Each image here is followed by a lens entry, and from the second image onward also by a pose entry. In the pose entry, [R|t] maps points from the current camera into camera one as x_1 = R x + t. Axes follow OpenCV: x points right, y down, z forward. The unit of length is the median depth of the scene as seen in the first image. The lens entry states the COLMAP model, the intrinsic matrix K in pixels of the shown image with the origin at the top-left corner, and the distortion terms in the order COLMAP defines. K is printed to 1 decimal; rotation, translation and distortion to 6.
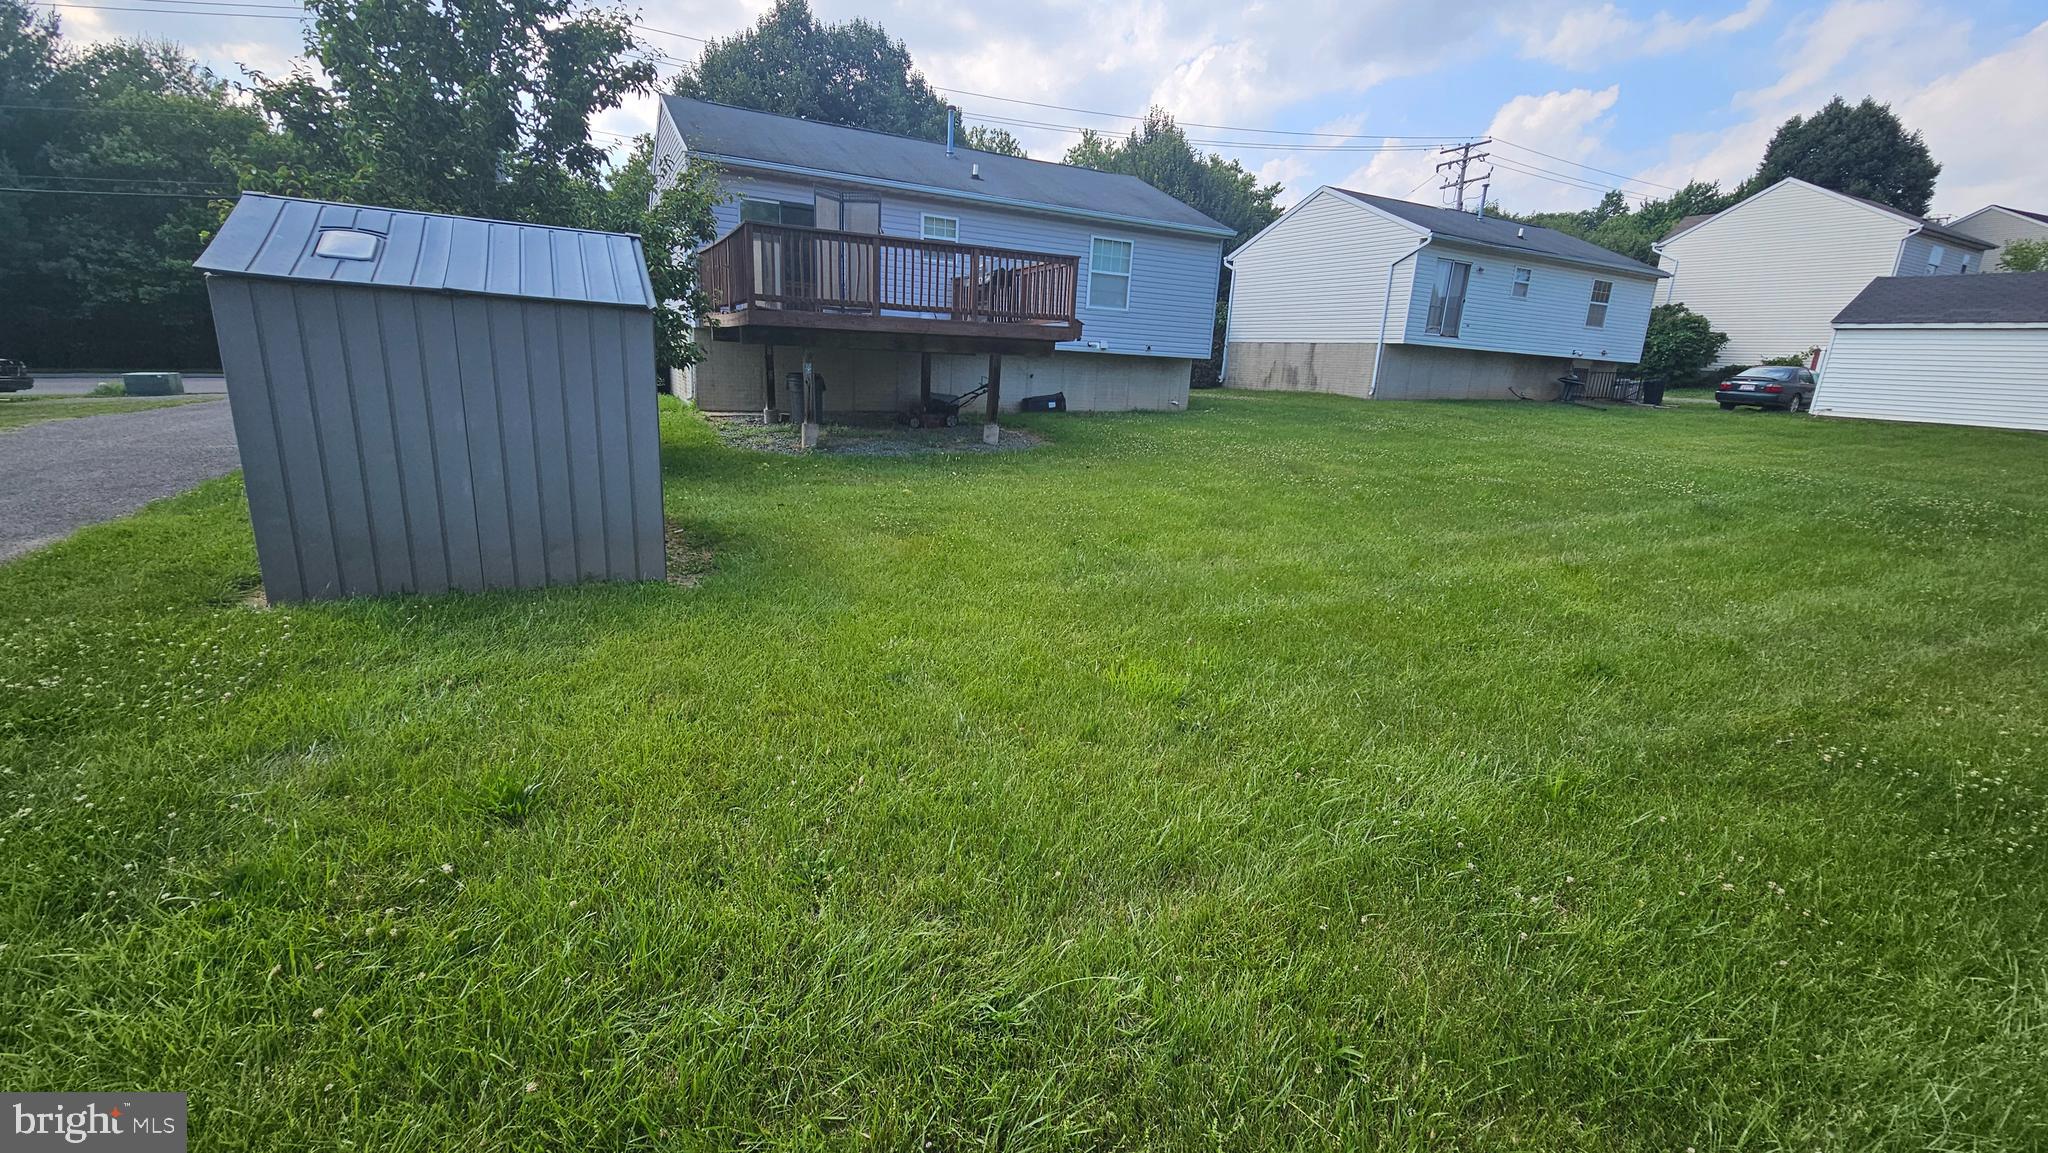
lens RADIAL K [[837.8, 0, 1025.8], [0, 837.8, 585.0], [0, 0, 1]] dist [-0.003995, -0.000959]
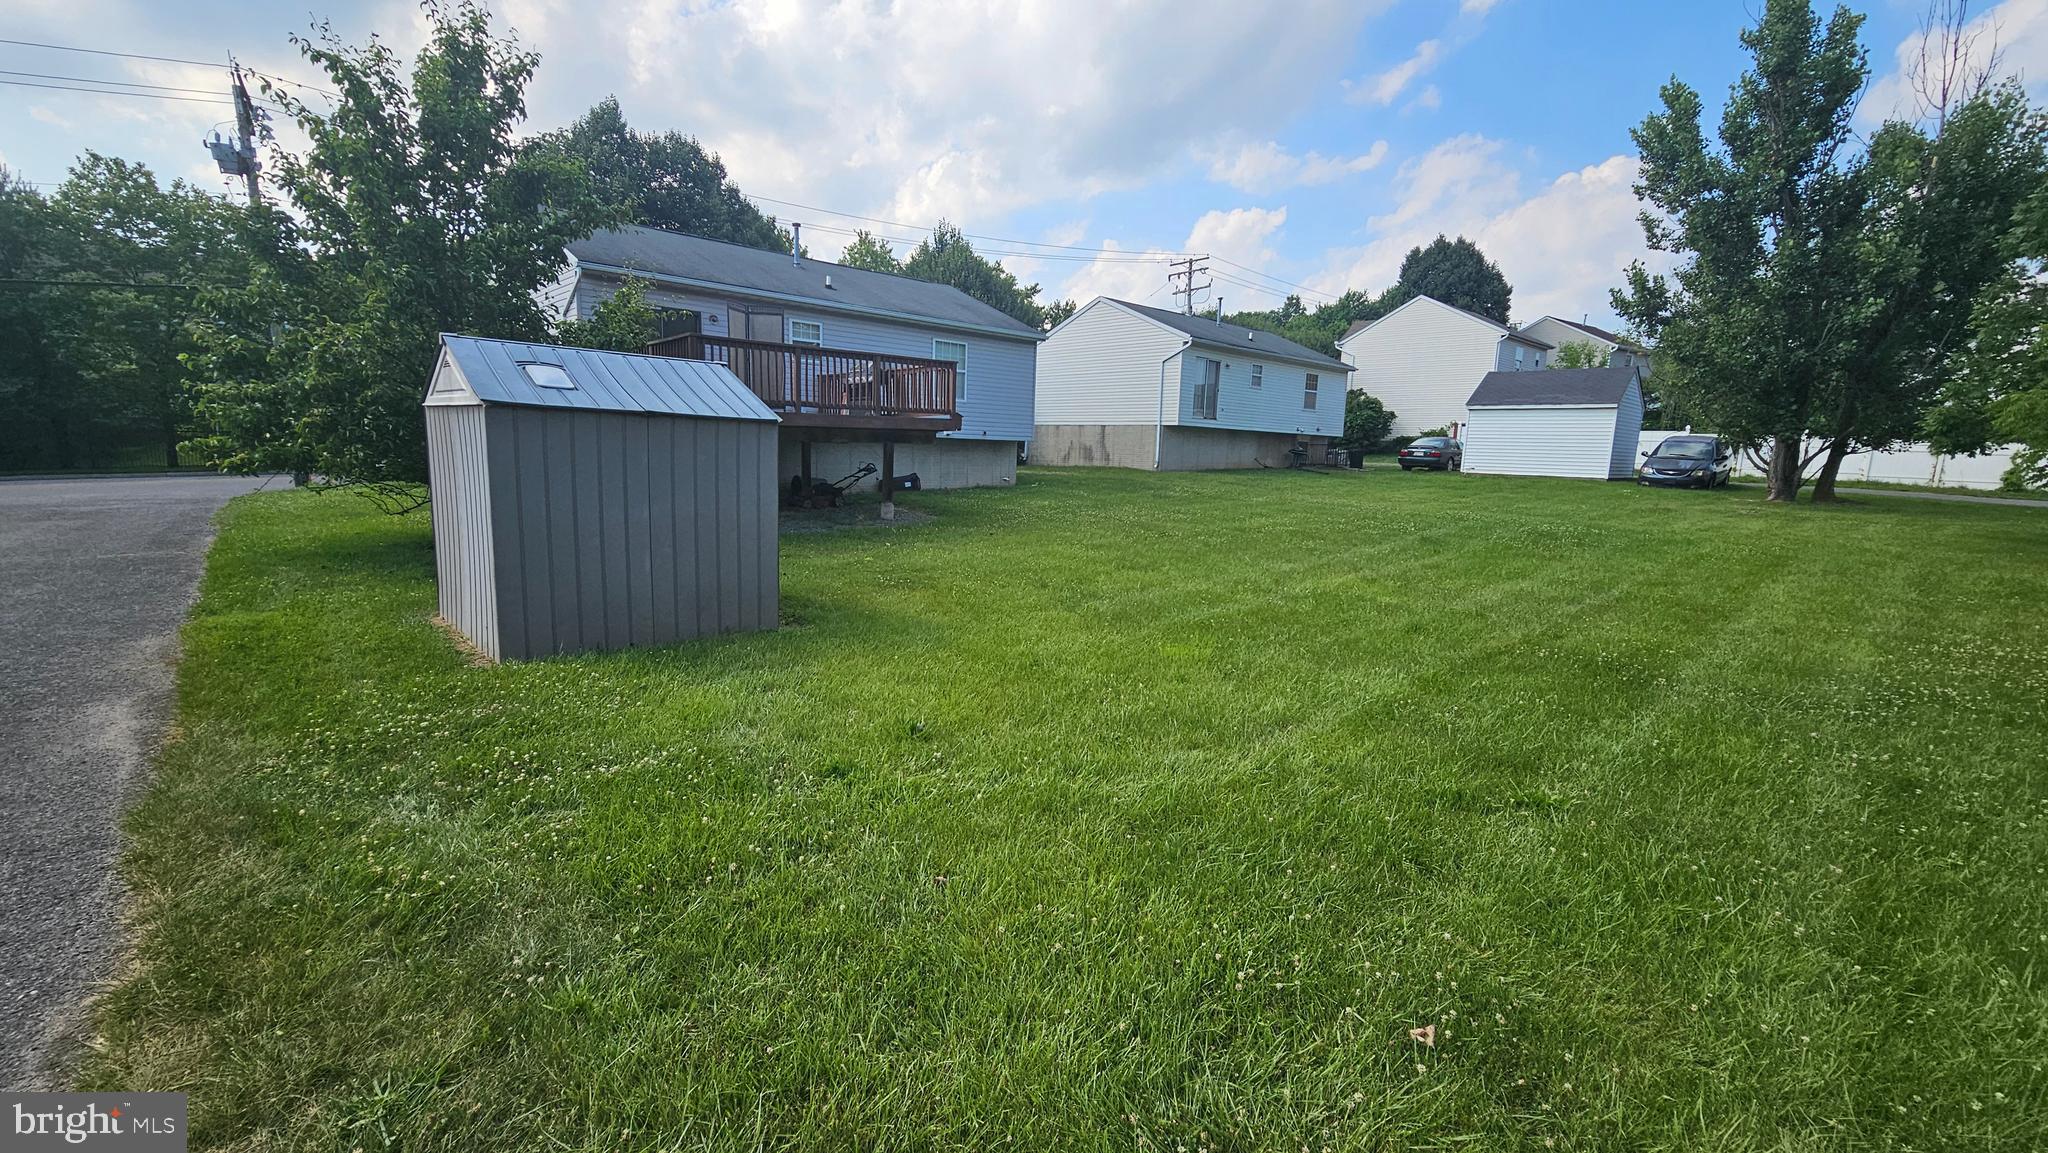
lens RADIAL K [[837.8, 0, 1025.8], [0, 837.8, 585.0], [0, 0, 1]] dist [-0.003995, -0.000959]
pose [[0.960148, -0.065668, 0.271667, -0.092849], [0.089700, 0.992988, -0.076999, 0.013262], [-0.264706, 0.098299, 0.959306, -0.072749]]
